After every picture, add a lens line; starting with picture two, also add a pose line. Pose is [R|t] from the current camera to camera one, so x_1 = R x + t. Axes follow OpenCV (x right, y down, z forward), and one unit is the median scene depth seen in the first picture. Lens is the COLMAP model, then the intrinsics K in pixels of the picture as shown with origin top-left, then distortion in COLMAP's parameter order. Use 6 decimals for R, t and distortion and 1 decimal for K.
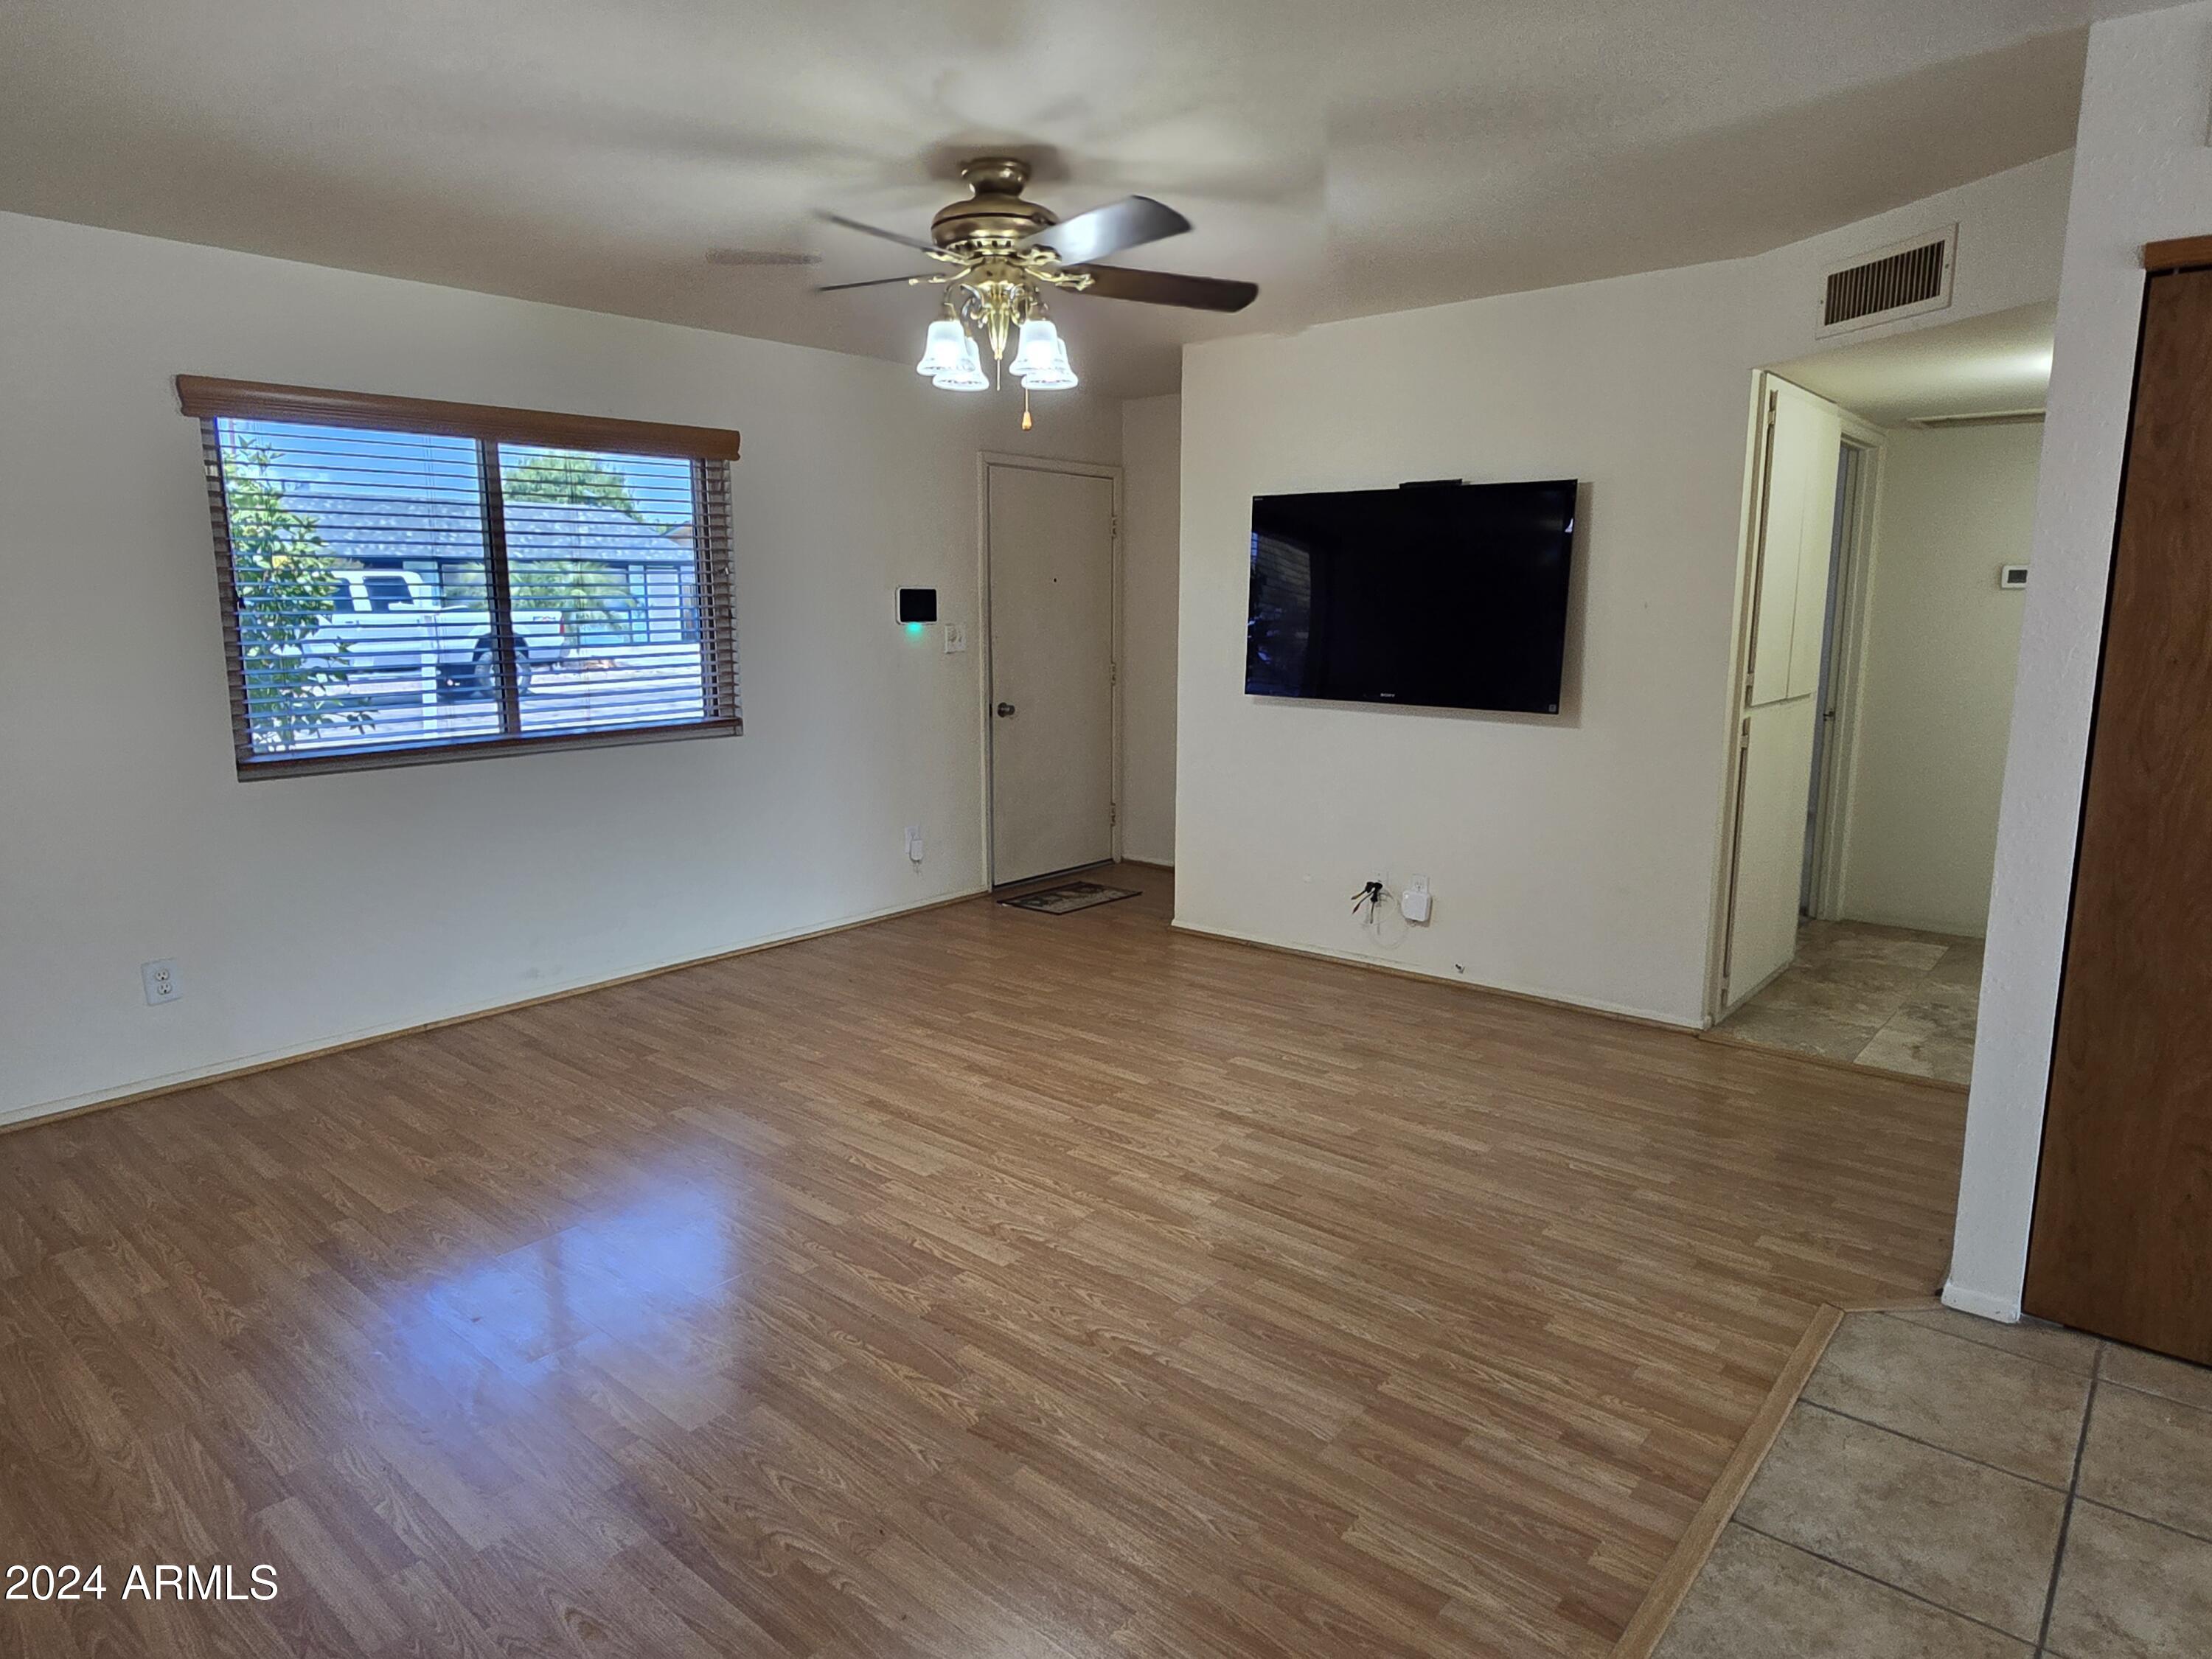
lens RADIAL K [[1321.7, 0, 1100.2], [0, 1321.7, 825.9], [0, 0, 1]] dist [0.004181, -0.007851]
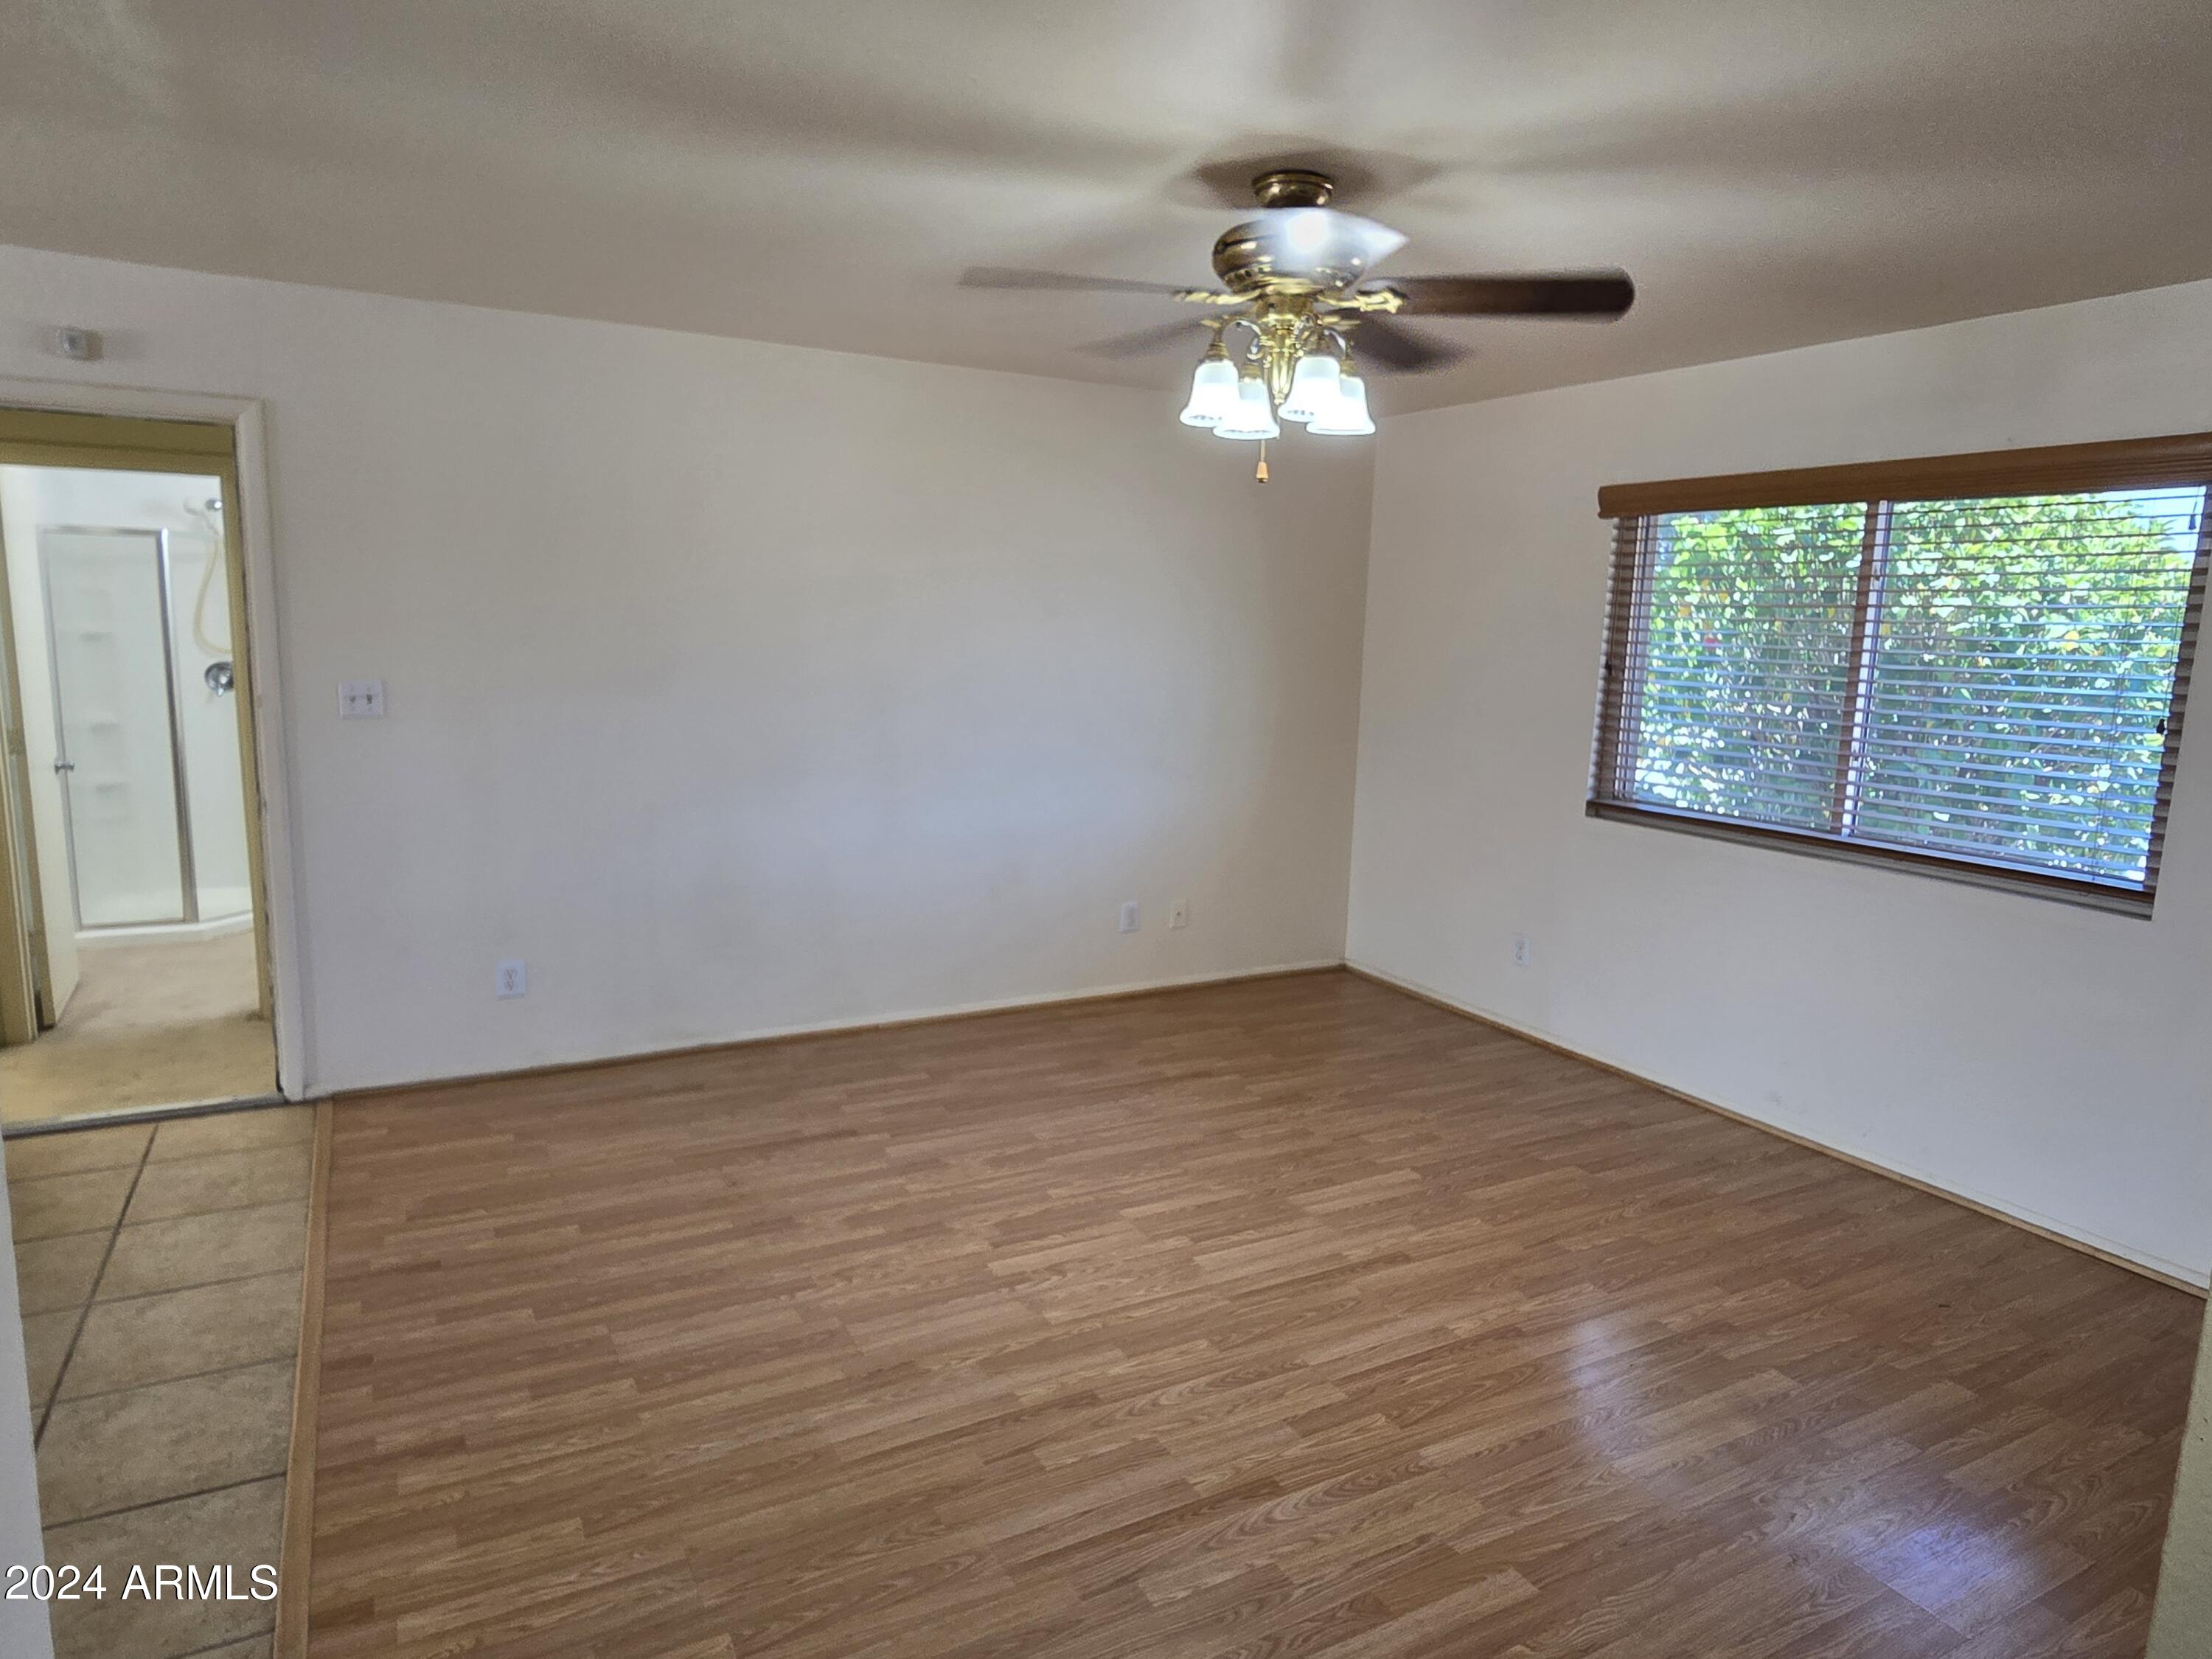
lens RADIAL K [[1321.7, 0, 1097.6], [0, 1321.7, 828.7], [0, 0, 1]] dist [0.004181, -0.007851]
pose [[-0.351008, 0.140649, -0.925749, 0.810899], [-0.192211, 0.956779, 0.218242, -0.257498], [0.916433, 0.254544, -0.308802, 1.244730]]
